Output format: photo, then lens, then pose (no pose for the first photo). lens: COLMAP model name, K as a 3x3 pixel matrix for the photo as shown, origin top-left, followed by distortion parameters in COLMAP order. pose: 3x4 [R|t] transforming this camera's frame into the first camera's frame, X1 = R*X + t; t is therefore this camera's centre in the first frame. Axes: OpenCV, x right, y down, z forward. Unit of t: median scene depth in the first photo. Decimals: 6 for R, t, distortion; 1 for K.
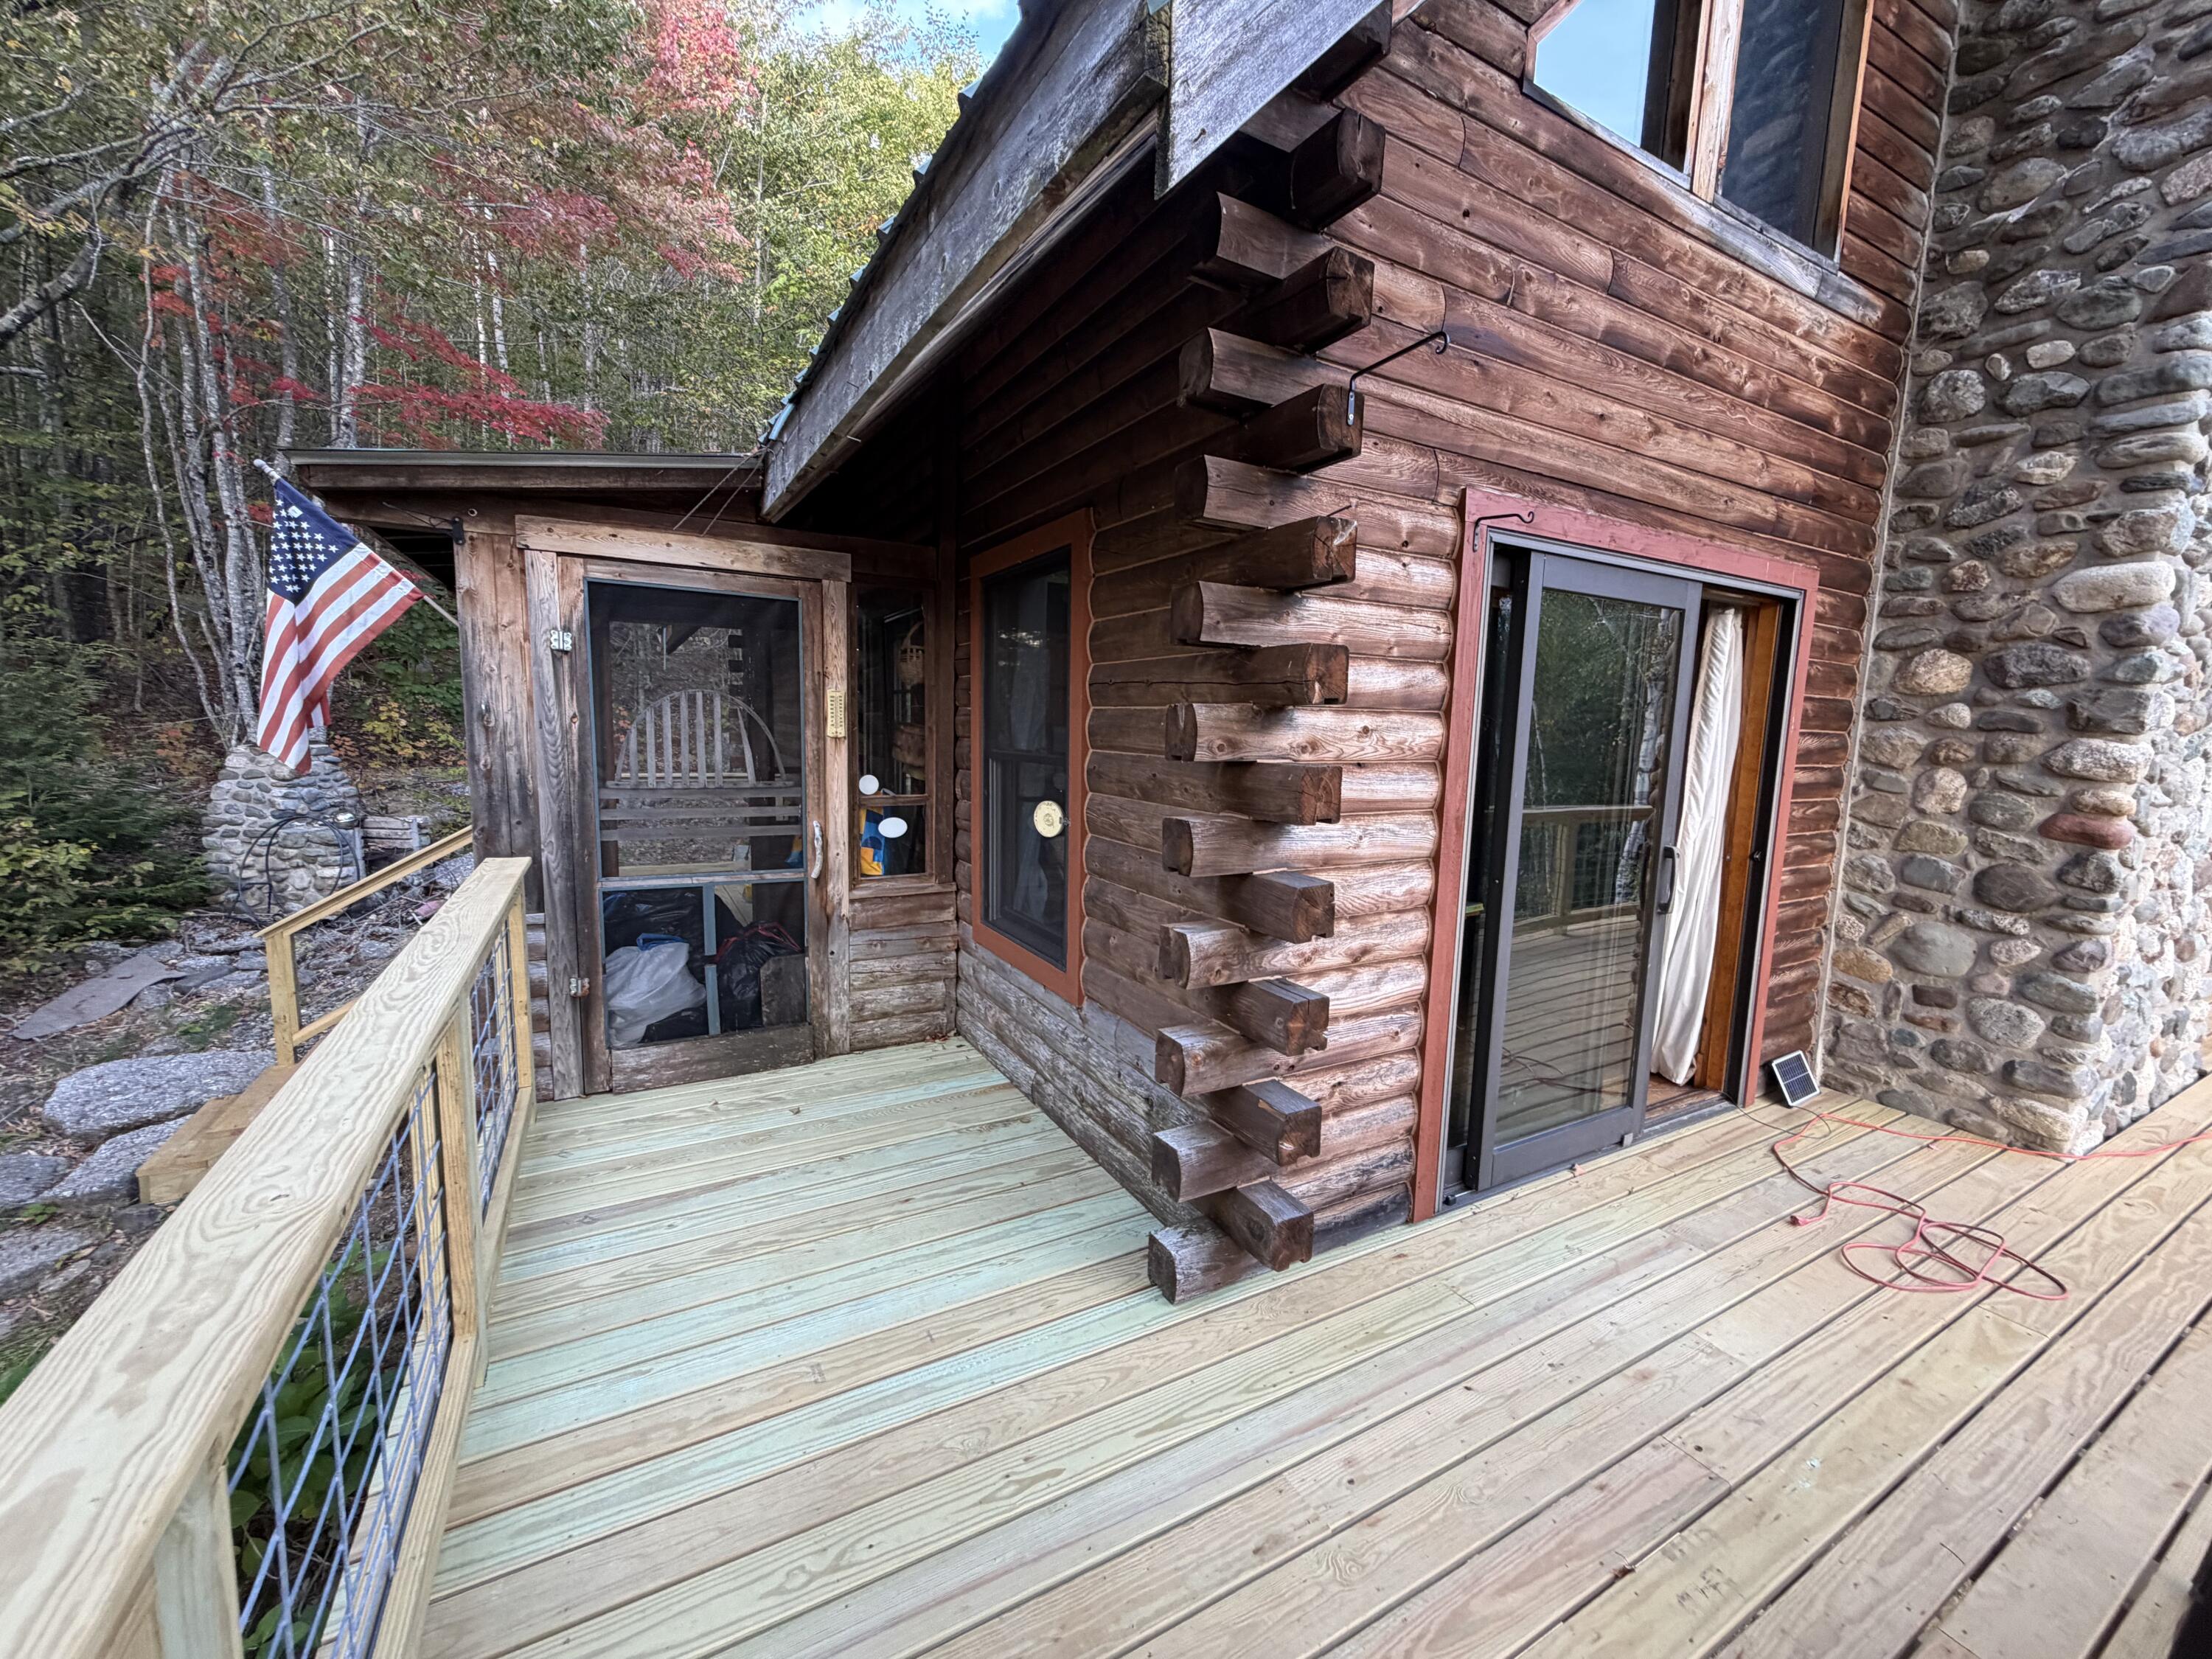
lens RADIAL K [[876.5, 0, 1101.4], [0, 876.5, 830.9], [0, 0, 1]] dist [0.001065, 0.000111]
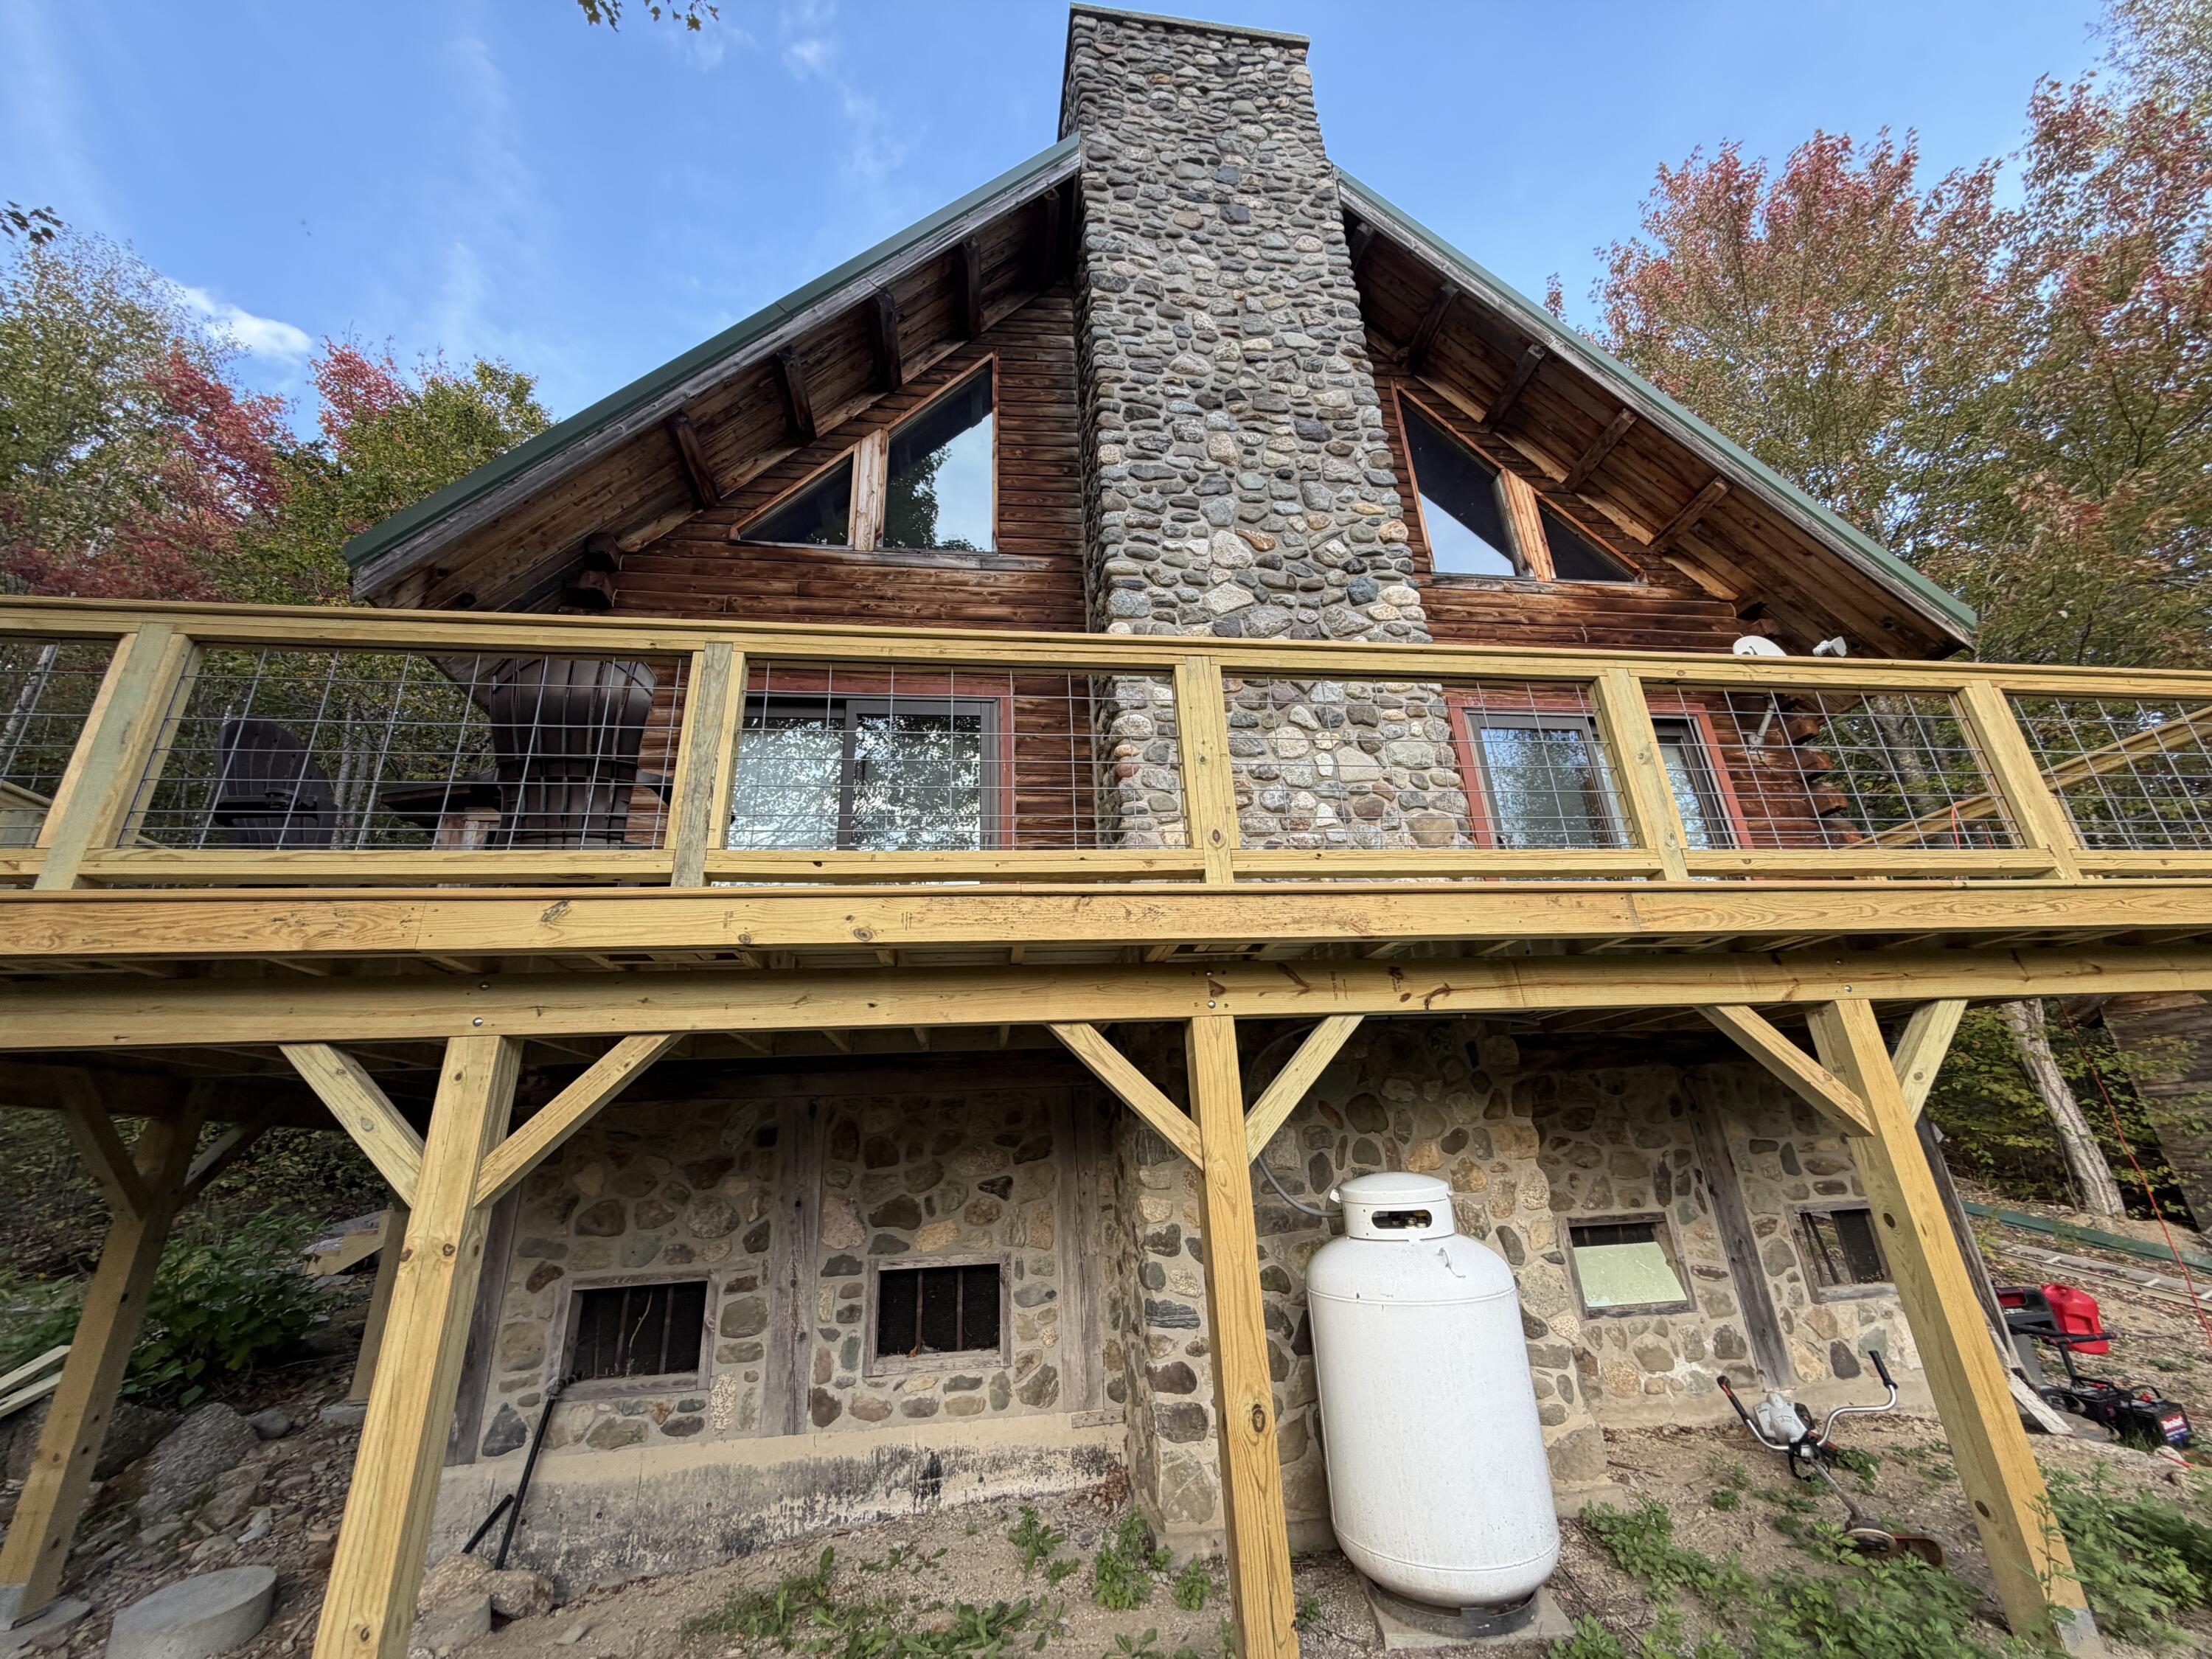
lens RADIAL K [[877.4, 0, 1101.1], [0, 877.4, 830.8], [0, 0, 1]] dist [-0.000083, 0.000173]
pose [[0.925790, -0.202461, -0.319252, 1.268417], [0.028943, 0.879980, -0.474128, 0.658852], [0.376928, 0.429703, 0.820537, -0.179610]]
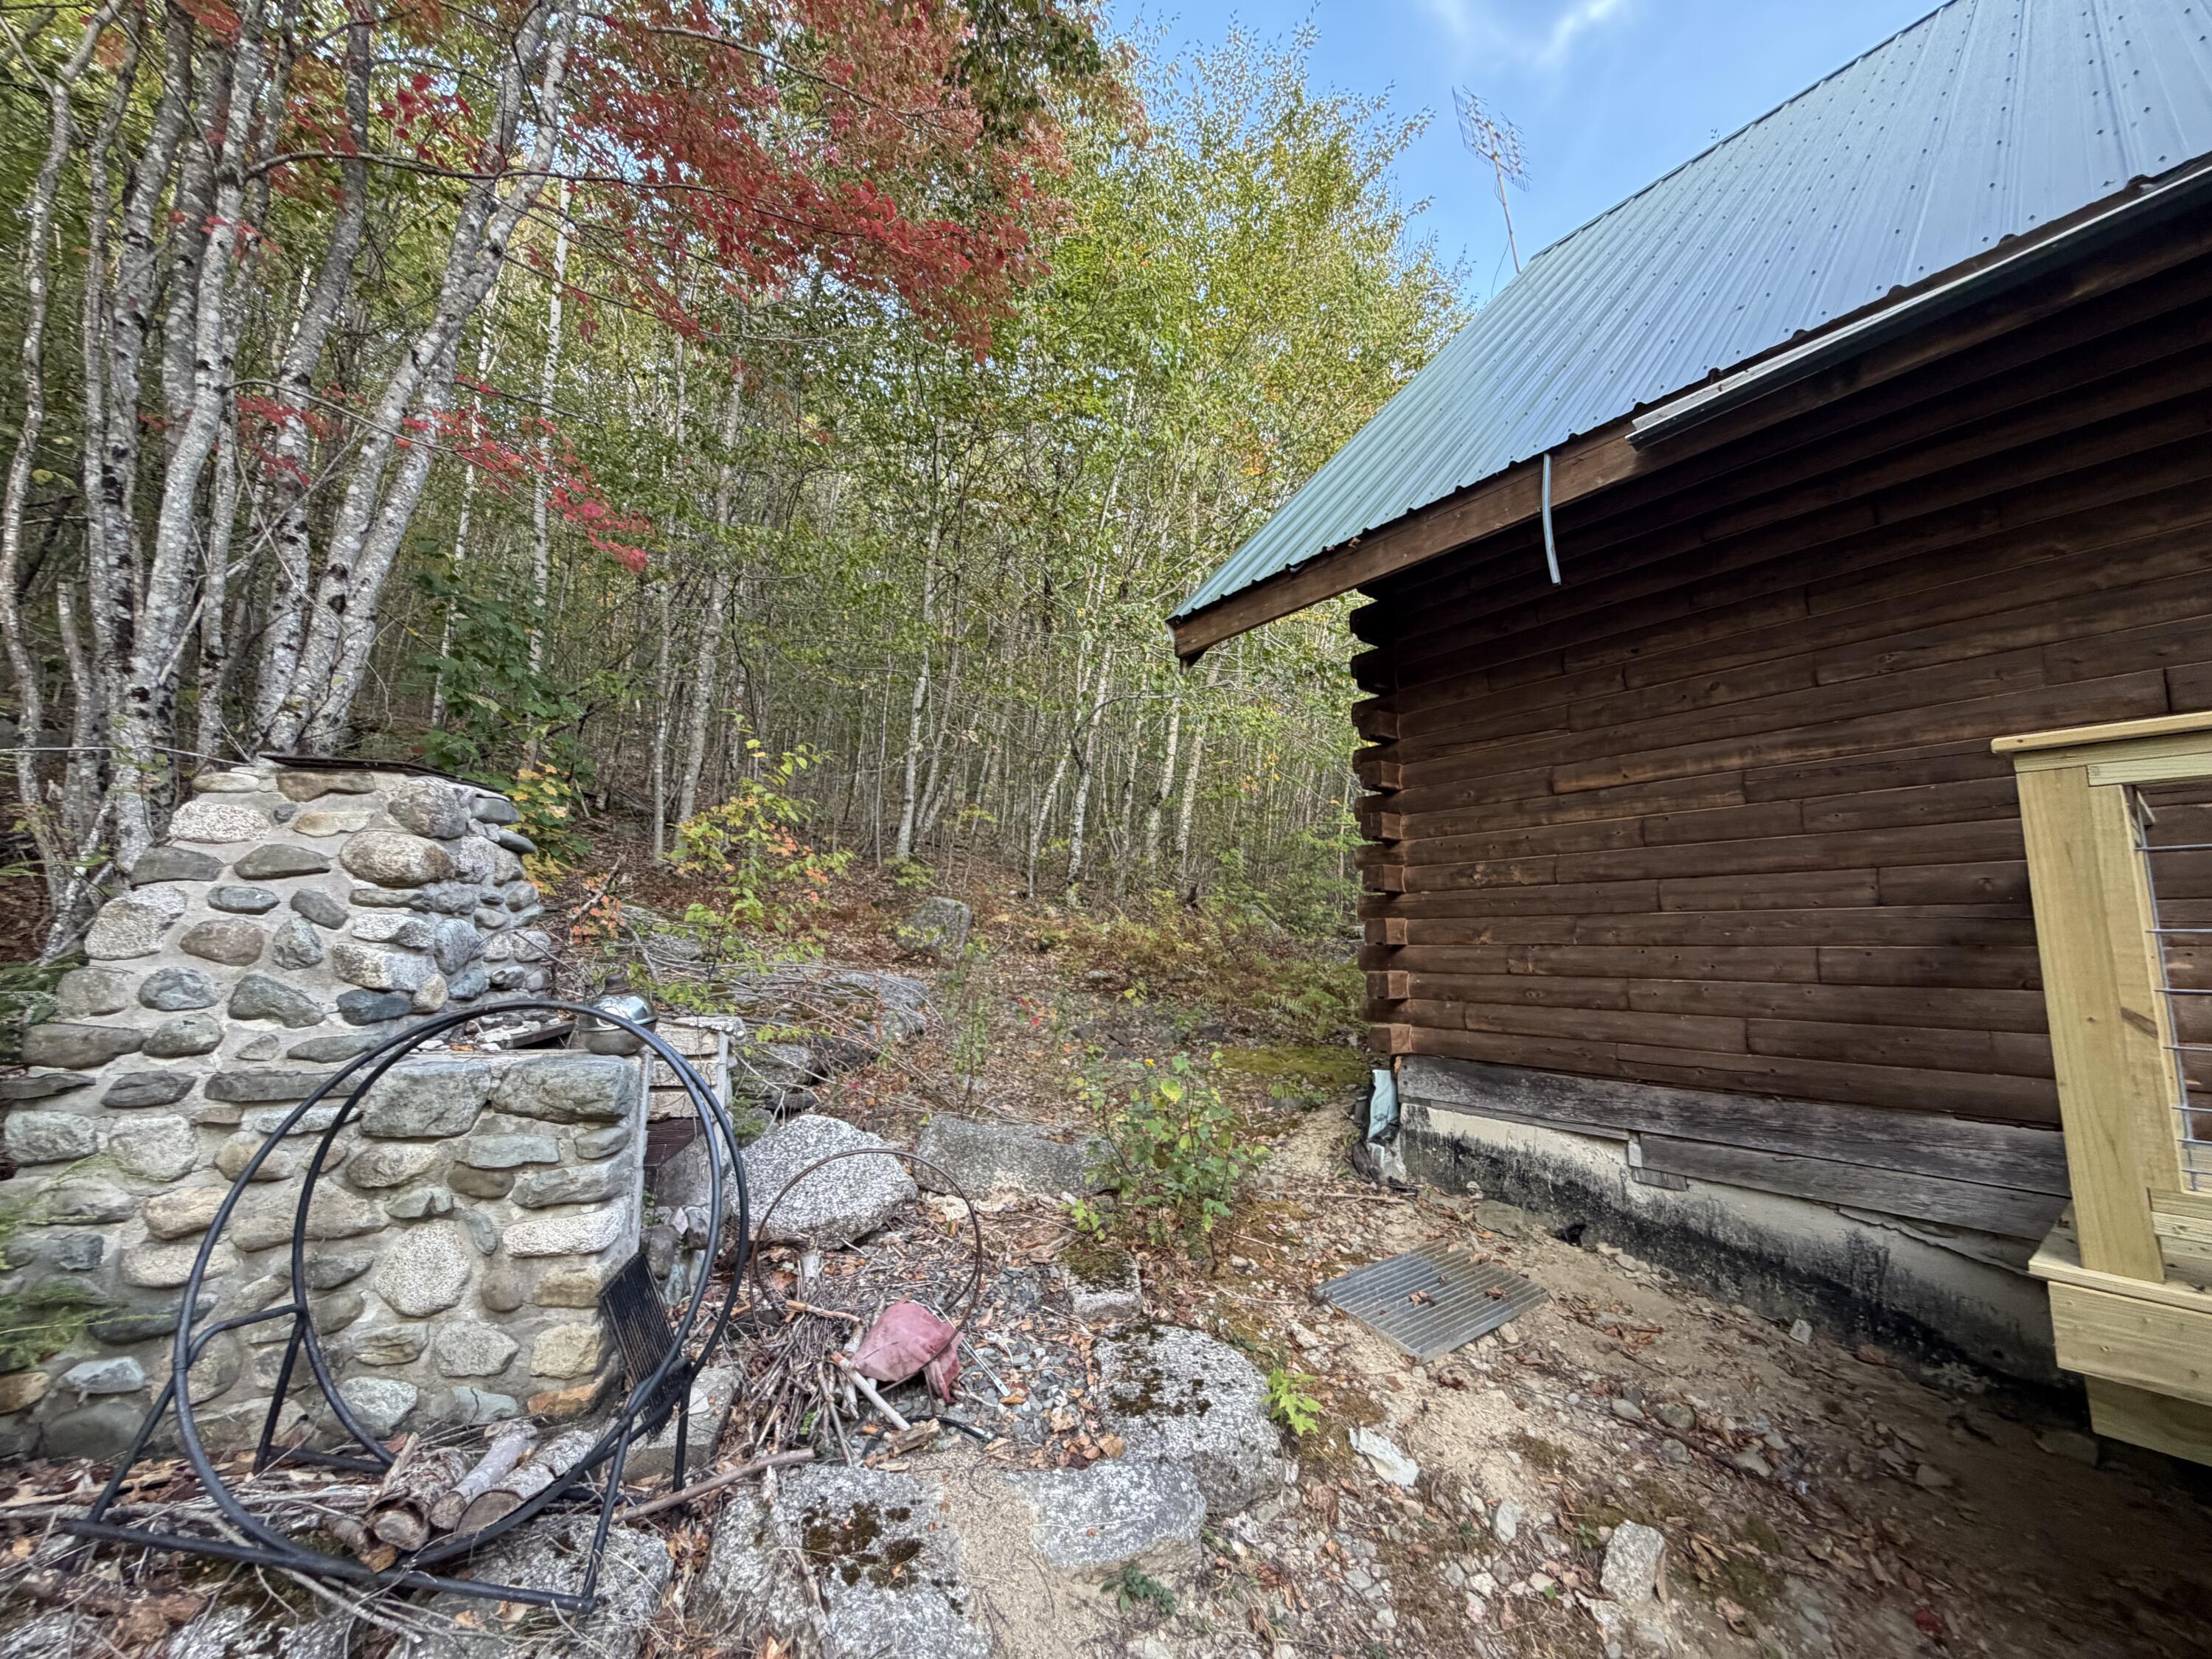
lens RADIAL K [[872.6, 0, 1106.0], [0, 872.6, 829.5], [0, 0, 1]] dist [-0.001727, -0.001015]
pose [[0.987922, -0.006275, 0.154827, -1.672532], [0.045079, 0.967602, -0.248423, 0.009791], [-0.148252, 0.252402, 0.956198, 1.551530]]
